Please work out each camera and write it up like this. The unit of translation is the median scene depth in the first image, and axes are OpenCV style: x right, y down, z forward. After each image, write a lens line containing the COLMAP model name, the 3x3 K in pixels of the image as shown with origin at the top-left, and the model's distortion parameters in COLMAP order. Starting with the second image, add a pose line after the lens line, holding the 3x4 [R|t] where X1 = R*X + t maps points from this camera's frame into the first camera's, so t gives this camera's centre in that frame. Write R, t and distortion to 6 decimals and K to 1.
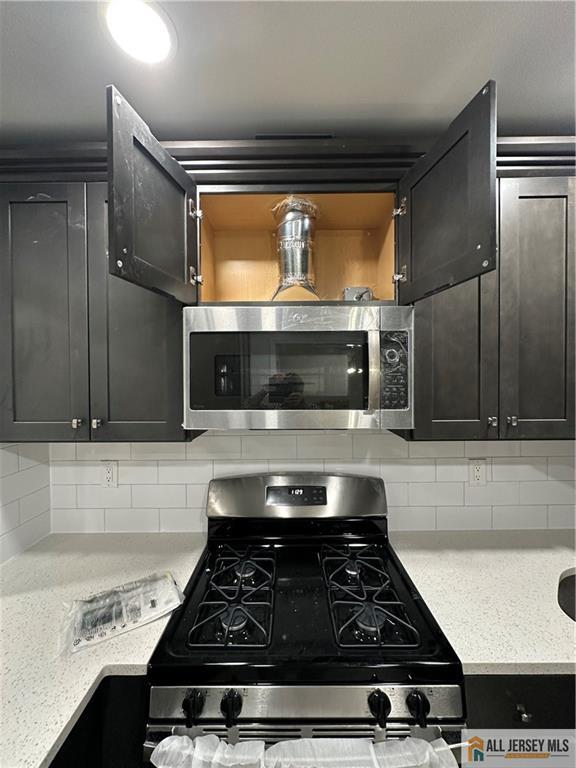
lens RADIAL K [[305.4, 0, 292.5], [0, 305.4, 383.5], [0, 0, 1]] dist [0.000708, 0.000029]
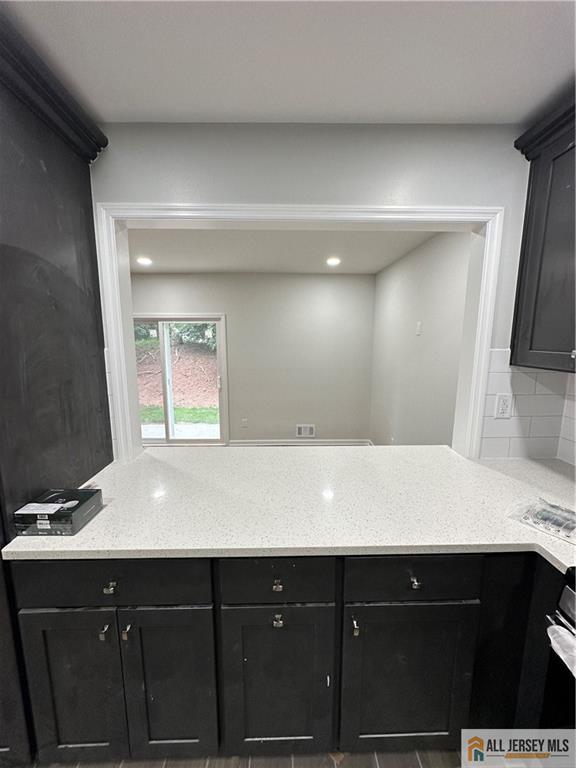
lens RADIAL K [[305.4, 0, 292.5], [0, 305.4, 383.5], [0, 0, 1]] dist [0.000708, 0.000029]
pose [[0.028424, 0.156142, -0.987325, 0.375089], [-0.020625, 0.987606, 0.155593, 0.096466], [0.999383, 0.015941, 0.031292, -0.021428]]
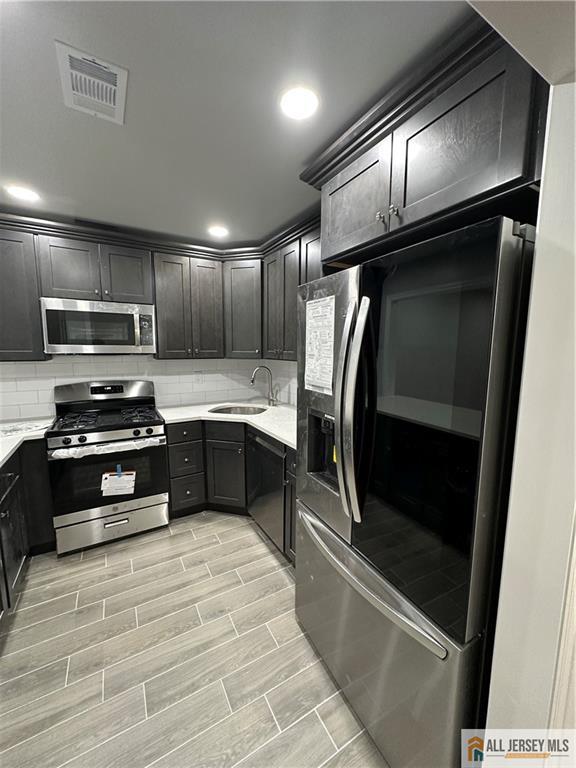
lens RADIAL K [[305.4, 0, 292.5], [0, 305.4, 383.5], [0, 0, 1]] dist [0.000708, 0.000029]
pose [[0.857157, -0.051777, 0.512446, 0.044768], [-0.005590, 0.993941, 0.109777, 0.111748], [-0.515025, -0.096960, 0.851674, -1.863562]]
